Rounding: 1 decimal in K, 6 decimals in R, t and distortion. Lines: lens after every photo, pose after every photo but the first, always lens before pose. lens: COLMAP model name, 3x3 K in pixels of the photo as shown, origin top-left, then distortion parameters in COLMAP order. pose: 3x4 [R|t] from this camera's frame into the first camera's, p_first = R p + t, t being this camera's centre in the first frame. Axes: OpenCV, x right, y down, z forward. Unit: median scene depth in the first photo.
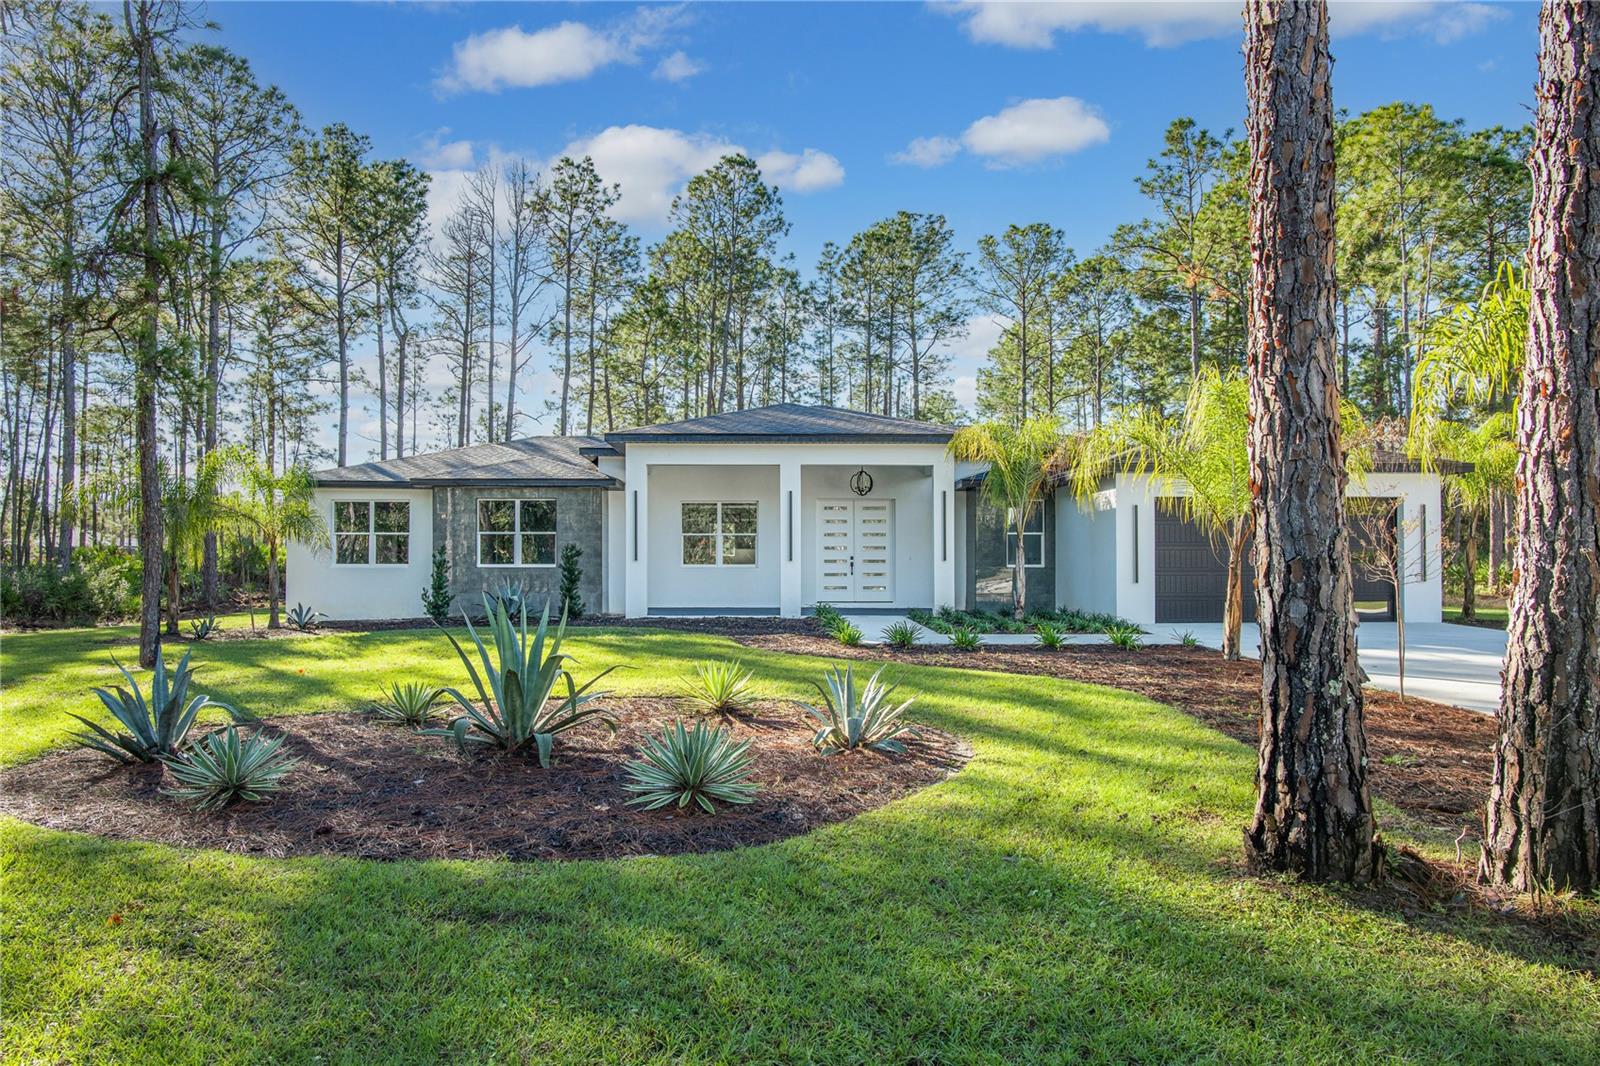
lens RADIAL K [[936.1, 0, 796.0], [0, 936.1, 586.9], [0, 0, 1]] dist [-0.036103, 0.000359]
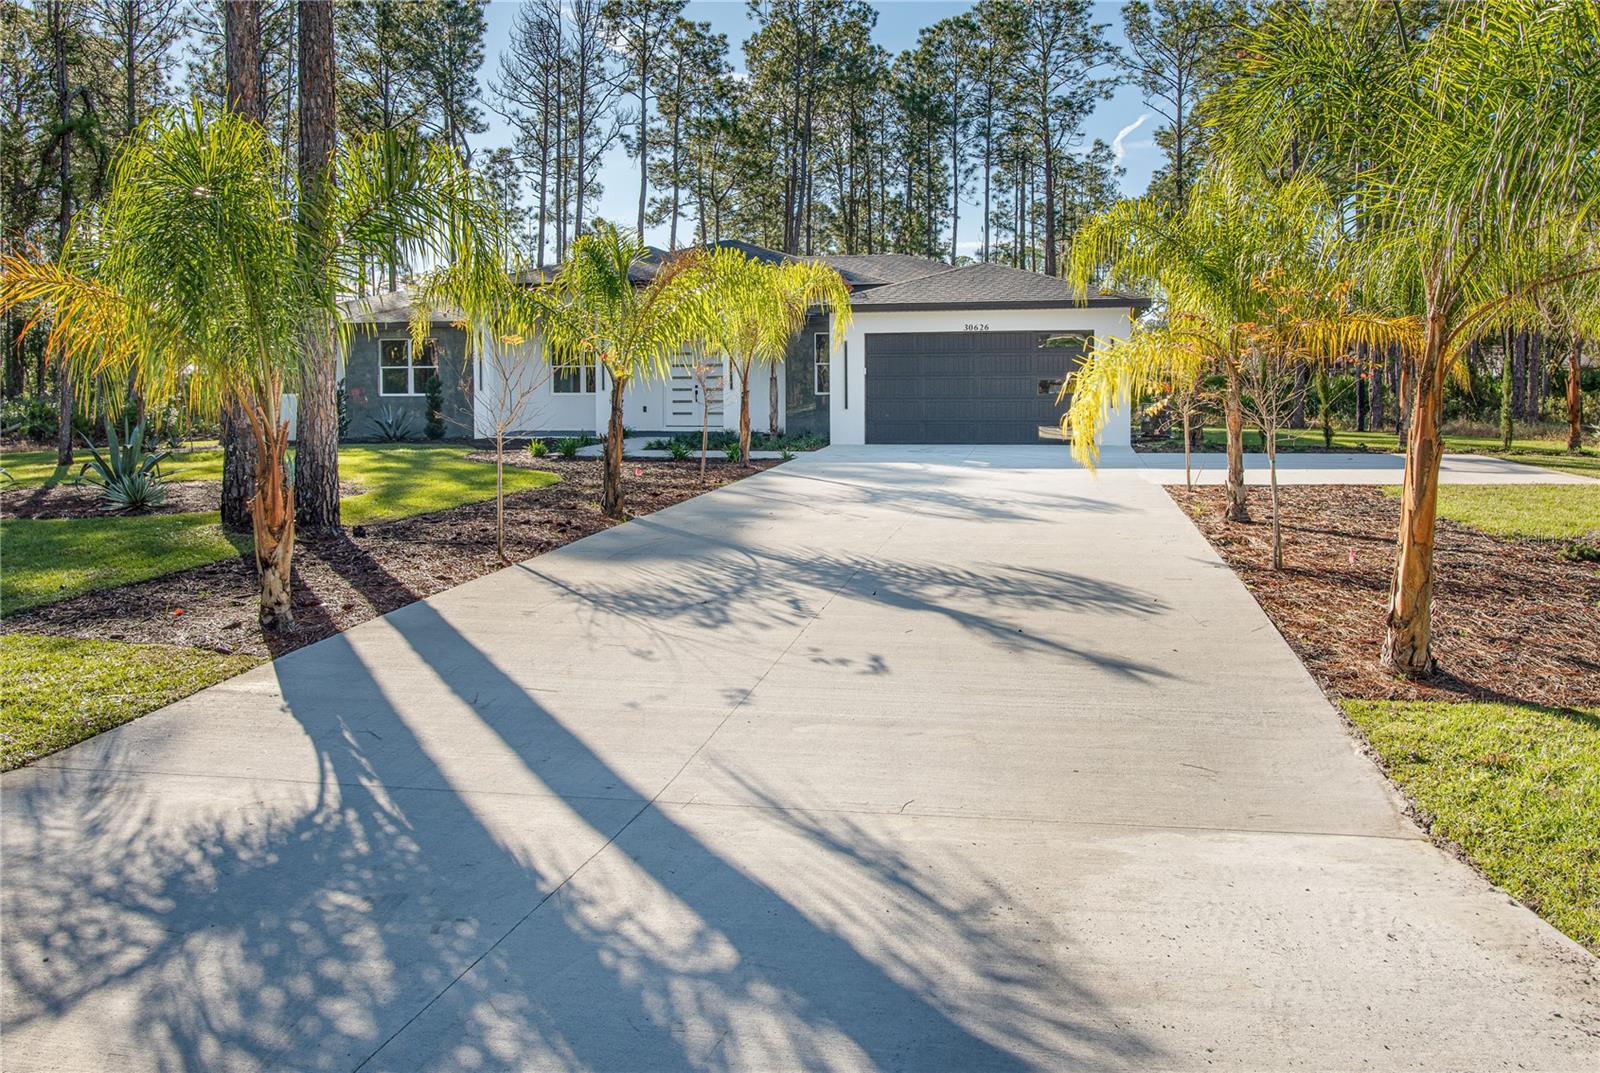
lens RADIAL K [[1147.2, 0, 842.4], [0, 1147.2, 448.7], [0, 0, 1]] dist [-0.025029, 0.000868]
pose [[0.980274, 0.006927, -0.197522, 0.200152], [-0.000483, 0.999467, 0.032655, -0.000662], [0.197643, -0.031916, 0.979754, -0.123484]]
